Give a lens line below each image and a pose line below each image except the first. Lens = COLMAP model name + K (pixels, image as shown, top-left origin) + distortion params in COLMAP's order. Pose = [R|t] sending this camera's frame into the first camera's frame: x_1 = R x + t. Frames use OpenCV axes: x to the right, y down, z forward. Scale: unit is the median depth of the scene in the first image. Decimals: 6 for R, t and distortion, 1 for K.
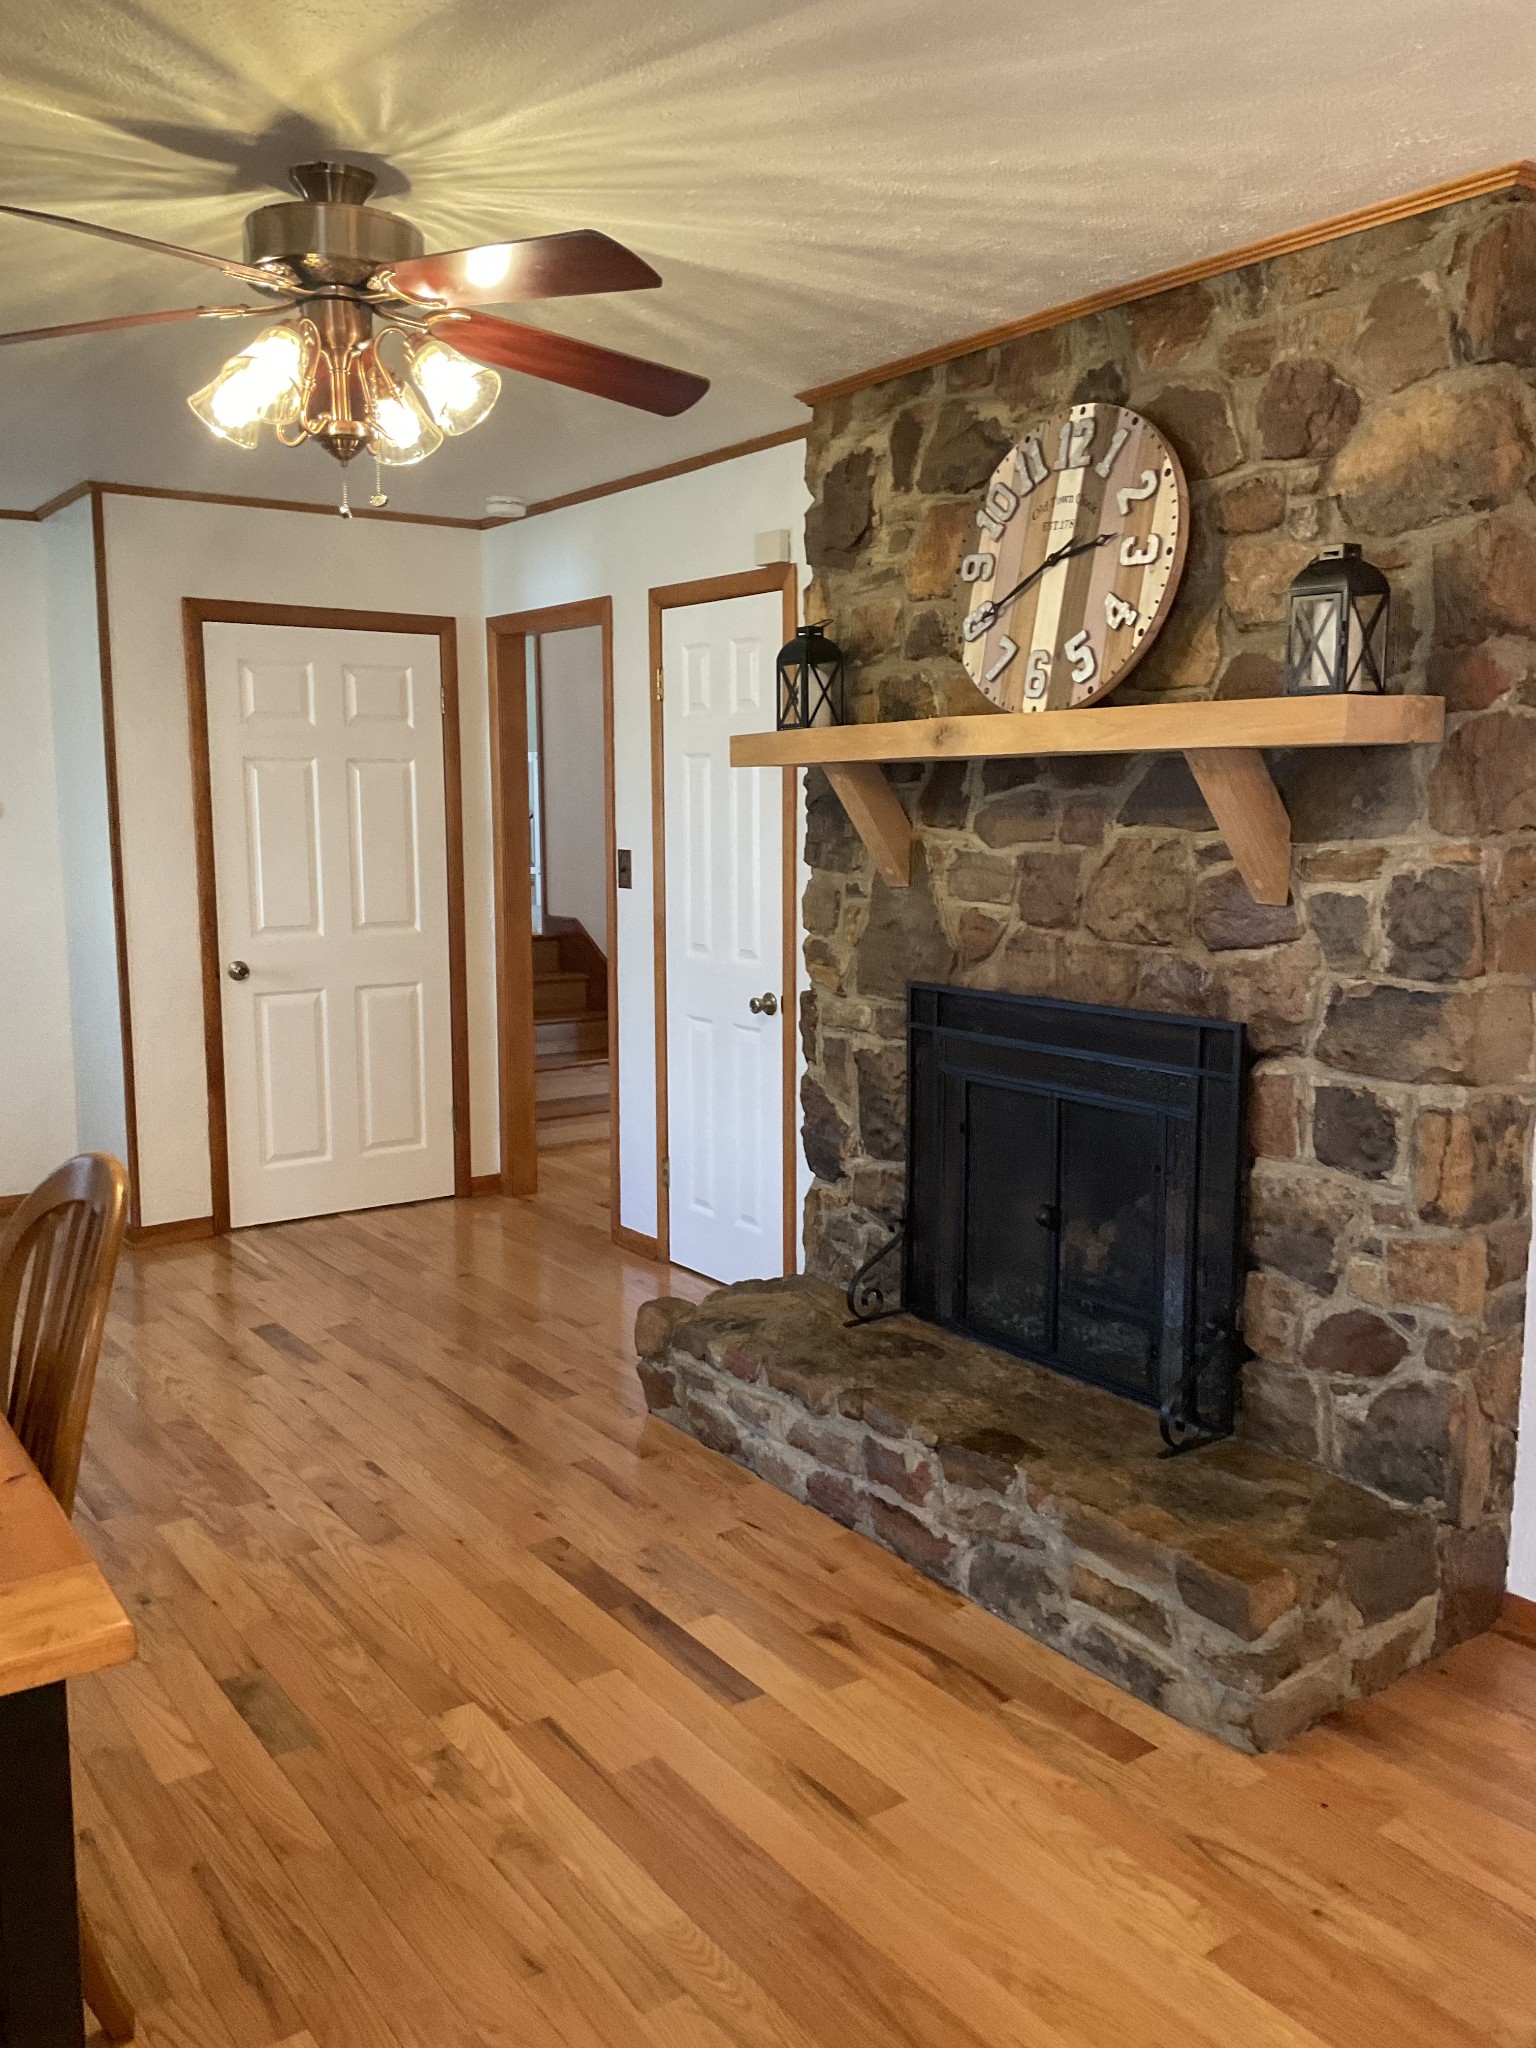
lens RADIAL K [[1675.2, 0, 768.1], [0, 1675.2, 1020.1], [0, 0, 1]] dist [0.014422, -0.020372]
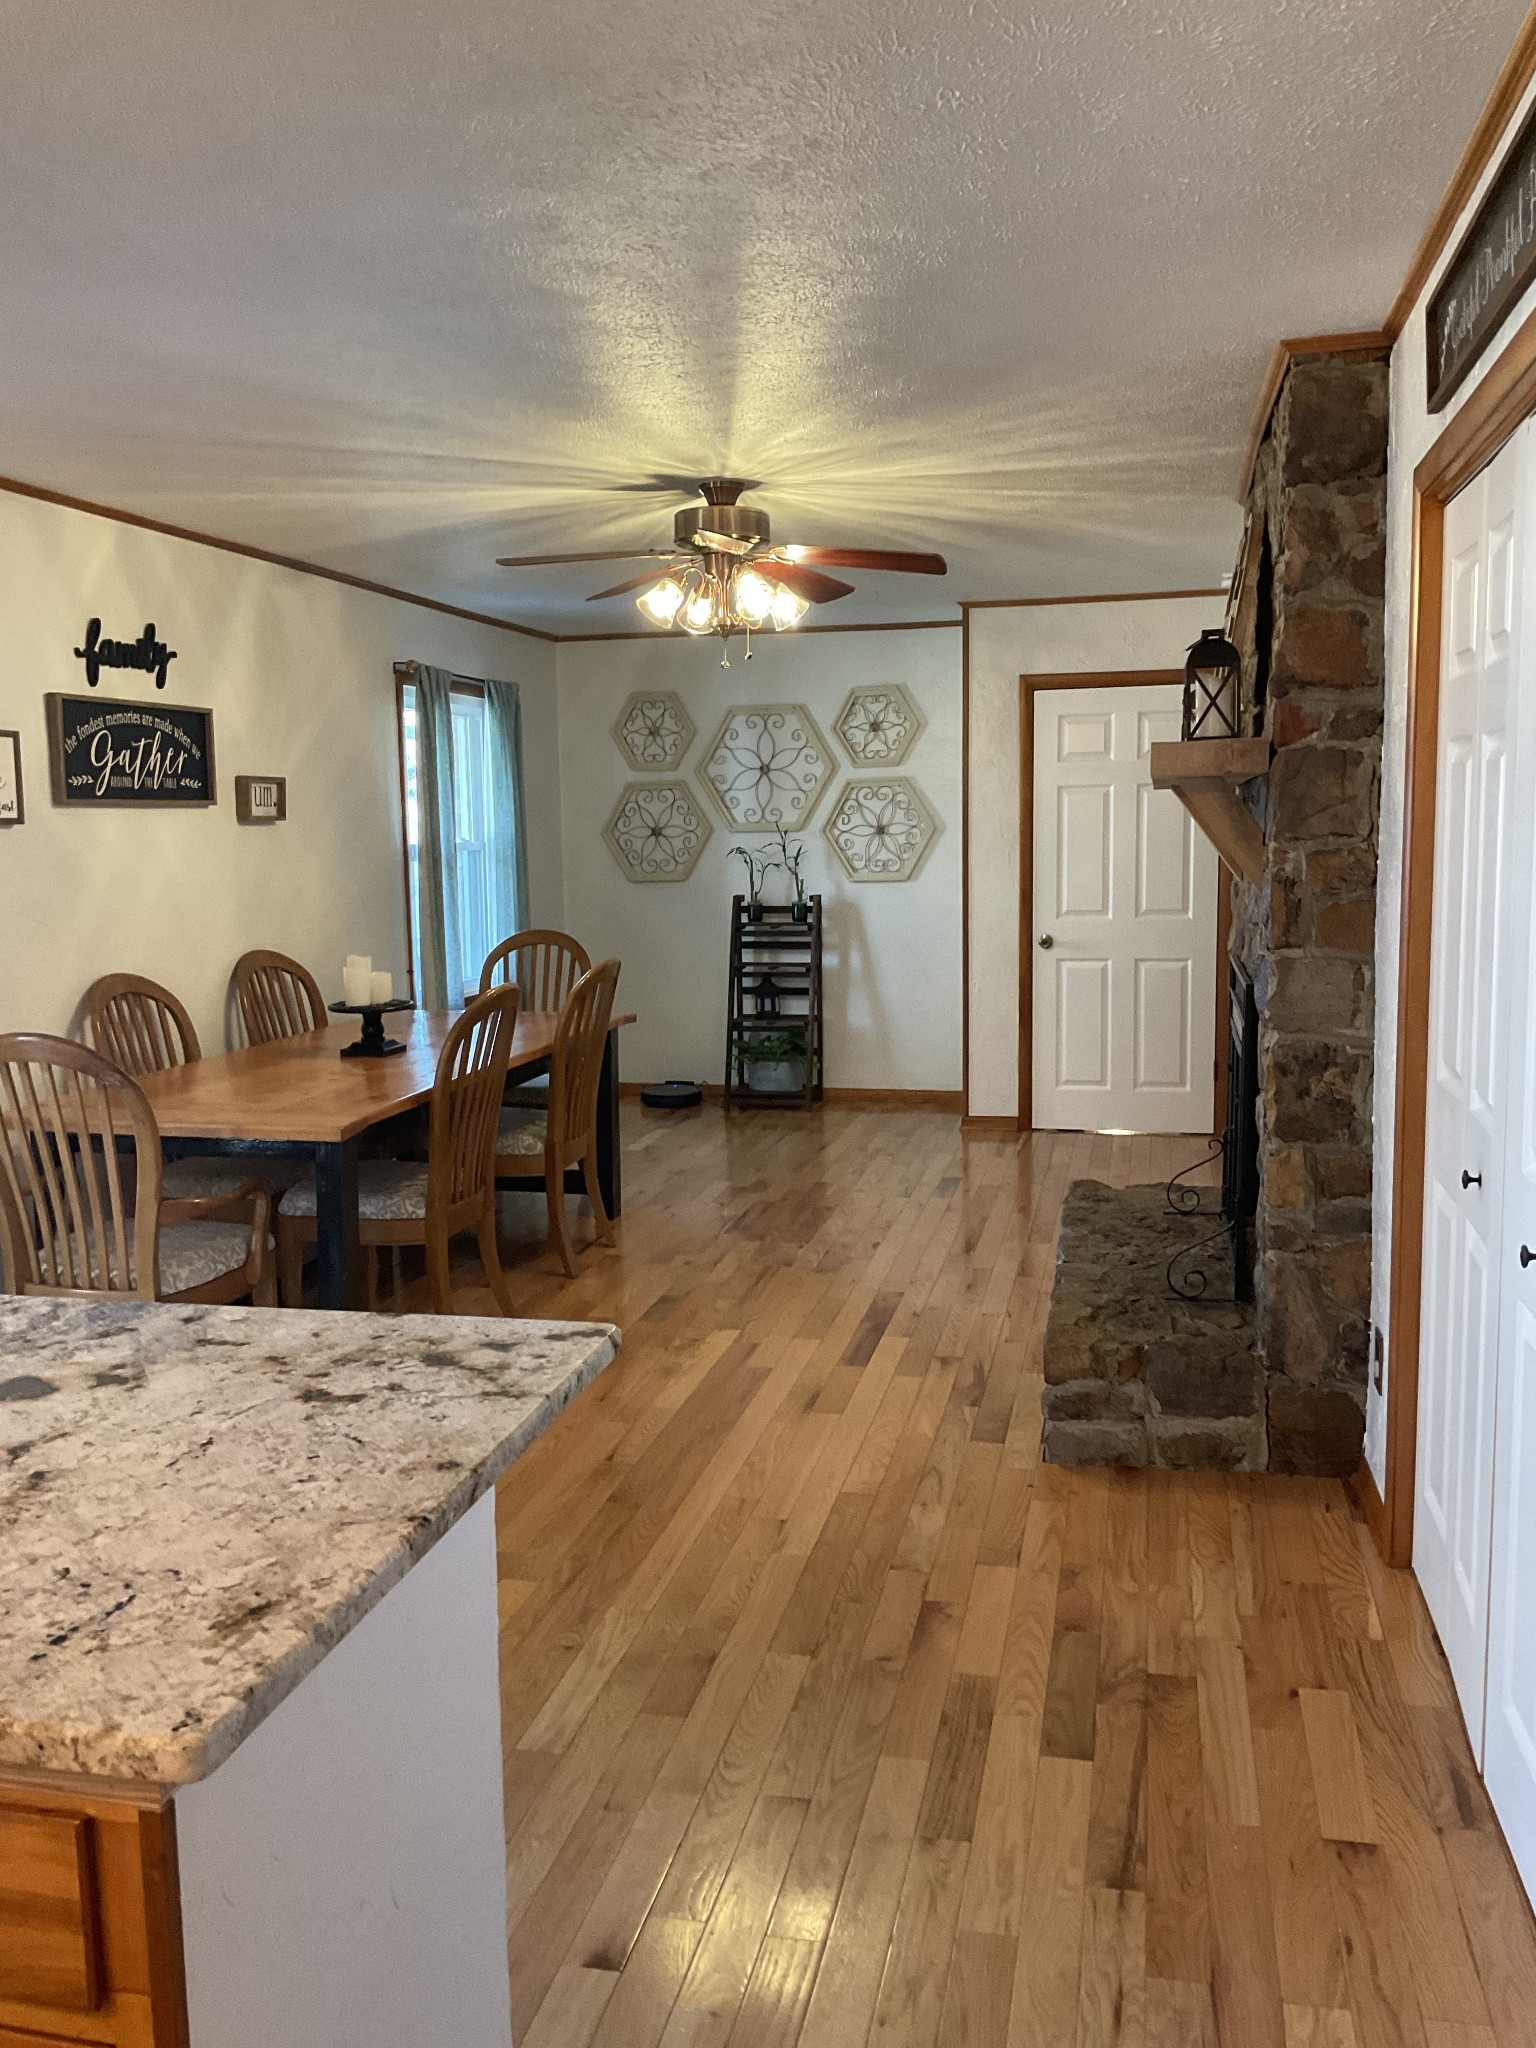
lens RADIAL K [[1675.2, 0, 766.1], [0, 1675.2, 1024.3], [0, 0, 1]] dist [0.014422, -0.020372]
pose [[0.663731, 0.078289, -0.743863, 1.048591], [-0.080529, 0.996206, 0.032993, 0.021099], [0.743624, 0.038005, 0.667518, -0.163357]]
